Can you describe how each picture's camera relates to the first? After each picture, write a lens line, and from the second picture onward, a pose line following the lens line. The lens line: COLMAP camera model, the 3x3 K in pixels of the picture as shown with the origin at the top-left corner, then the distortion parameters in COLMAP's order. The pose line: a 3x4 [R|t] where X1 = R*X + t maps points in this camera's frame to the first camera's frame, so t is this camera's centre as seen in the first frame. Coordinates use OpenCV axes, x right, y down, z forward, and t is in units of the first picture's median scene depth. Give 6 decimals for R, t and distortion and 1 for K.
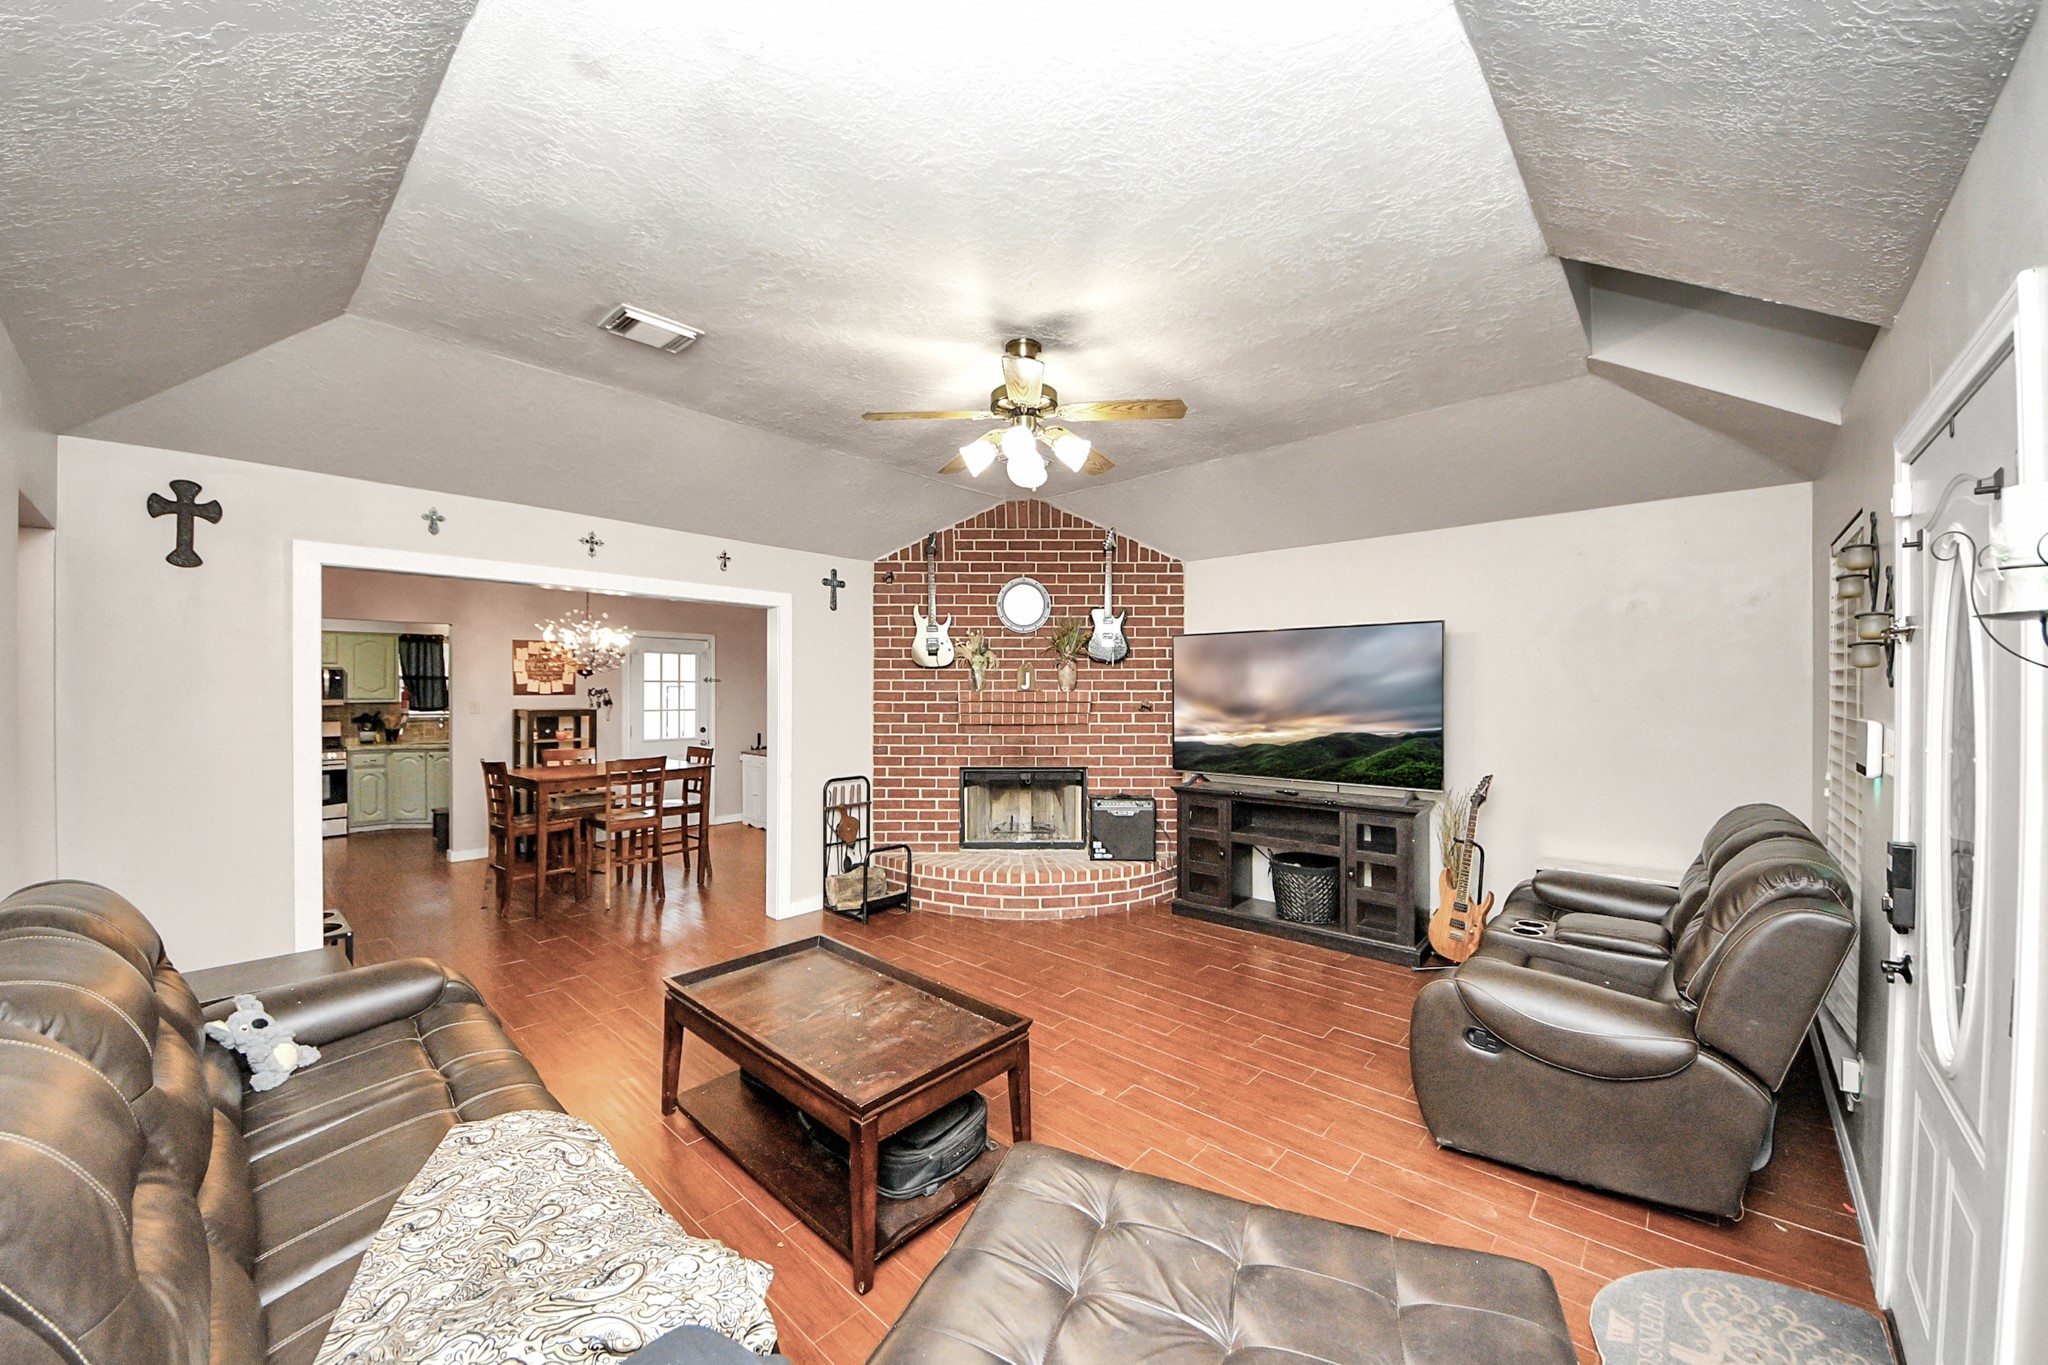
lens RADIAL K [[740.0, 0, 987.6], [0, 740.0, 691.1], [0, 0, 1]] dist [0.045363, -0.000126]
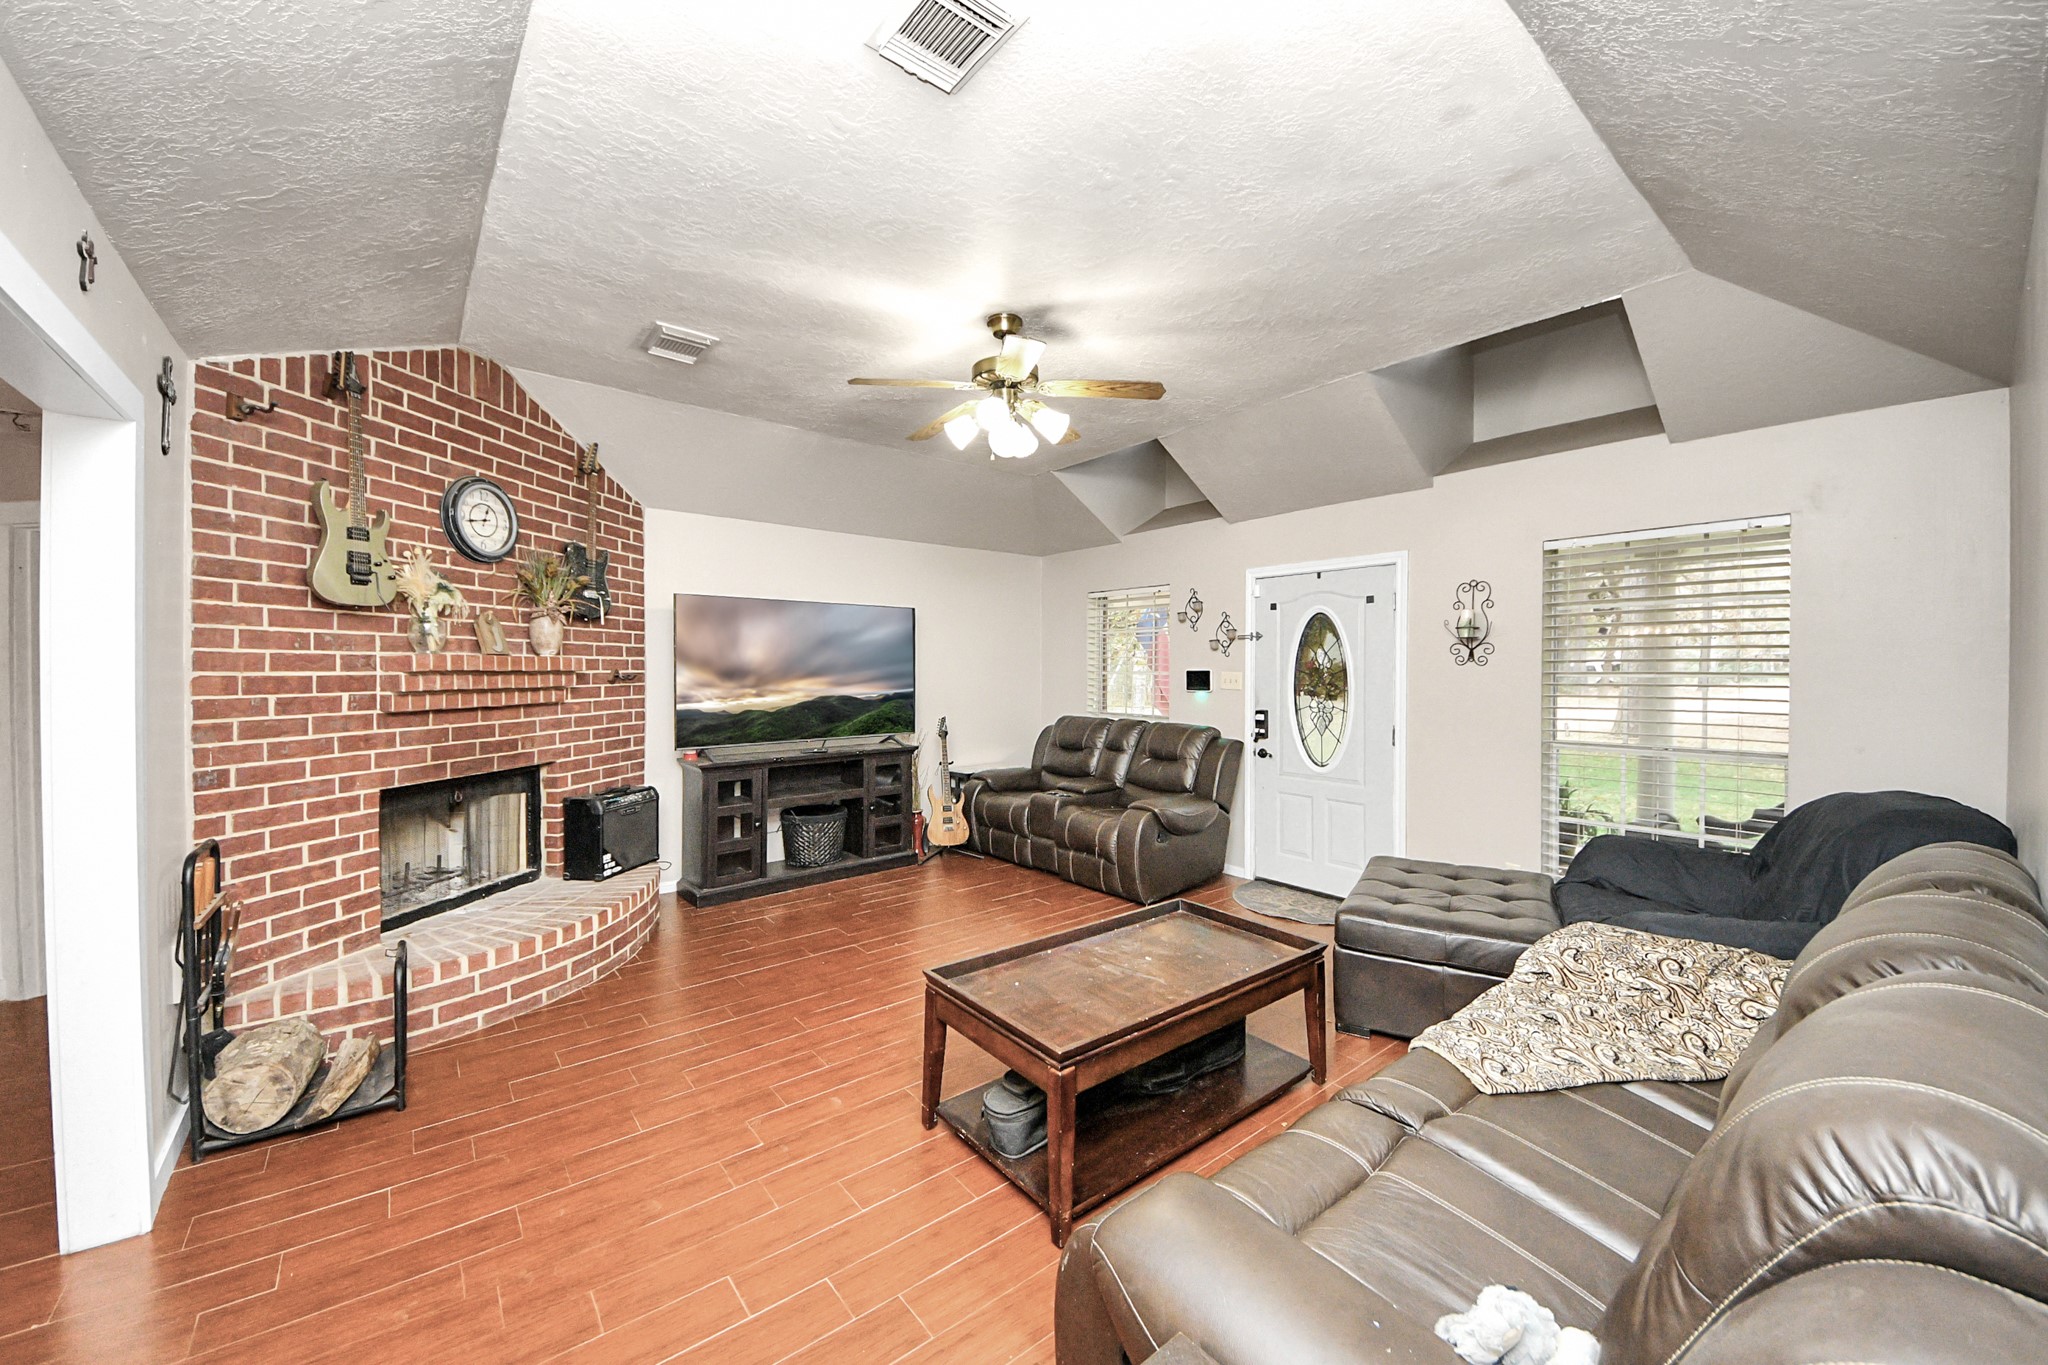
lens RADIAL K [[760.5, 0, 1017.1], [0, 760.5, 678.7], [0, 0, 1]] dist [0.000895, -0.025610]
pose [[0.121865, -0.011992, 0.992474, -0.549072], [-0.000317, 0.999926, 0.012121, 0.012521], [-0.992547, -0.001792, 0.121852, 0.468095]]
